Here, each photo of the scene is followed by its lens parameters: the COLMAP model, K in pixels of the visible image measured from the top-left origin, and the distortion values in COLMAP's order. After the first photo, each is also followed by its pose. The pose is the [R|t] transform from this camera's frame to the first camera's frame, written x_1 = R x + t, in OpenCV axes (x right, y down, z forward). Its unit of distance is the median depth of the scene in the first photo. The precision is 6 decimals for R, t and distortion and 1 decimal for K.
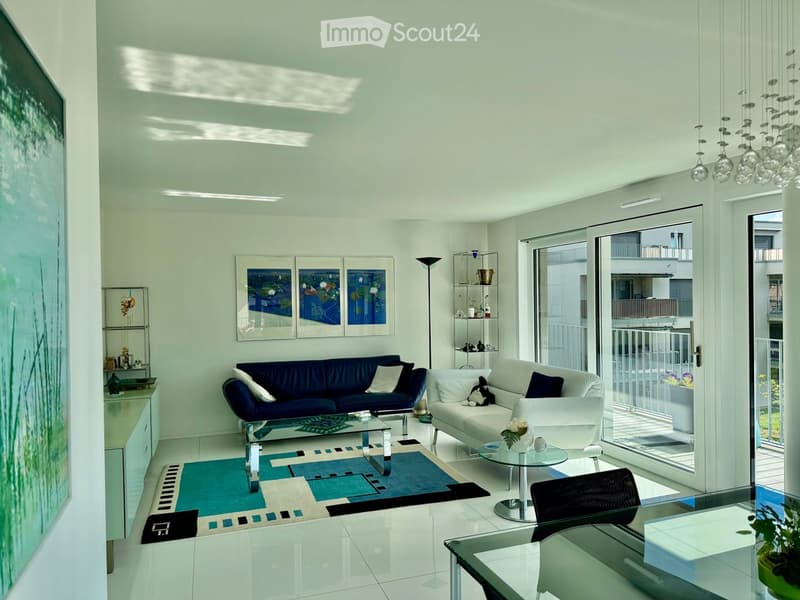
lens RADIAL K [[561.5, 0, 407.9], [0, 561.5, 320.5], [0, 0, 1]] dist [0.051905, -0.048355]
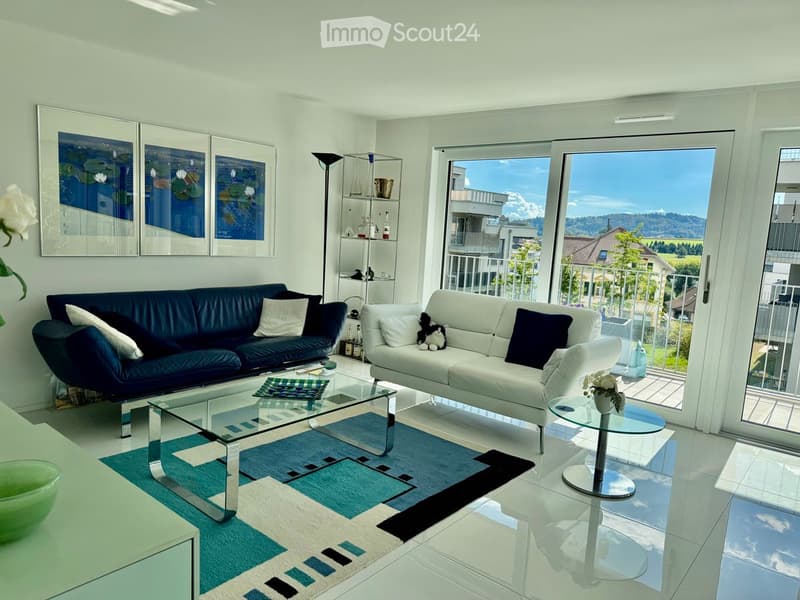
lens RADIAL K [[561.5, 0, 408.4], [0, 561.5, 313.4], [0, 0, 1]] dist [0.051905, -0.048355]
pose [[0.852970, -0.015833, 0.521720, -0.351153], [-0.048954, 0.992707, 0.110162, 0.014502], [-0.519659, -0.119505, 0.845975, 0.370425]]
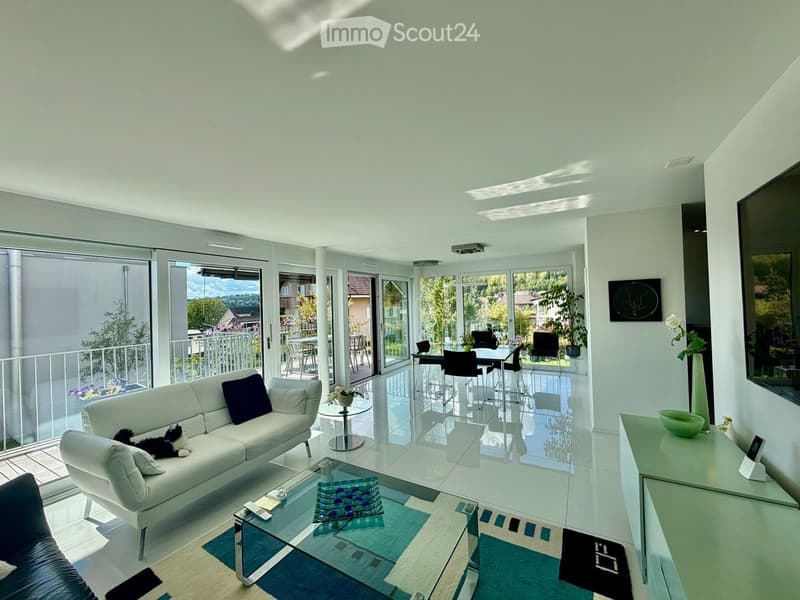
lens RADIAL K [[316.6, 0, 392.5], [0, 316.6, 309.7], [0, 0, 1]] dist [0.002770, 0.001749]
pose [[-0.633732, 0.016742, 0.773372, -0.443240], [0.069228, 0.996982, 0.035145, -0.044597], [-0.770449, 0.075811, -0.632978, 1.111170]]
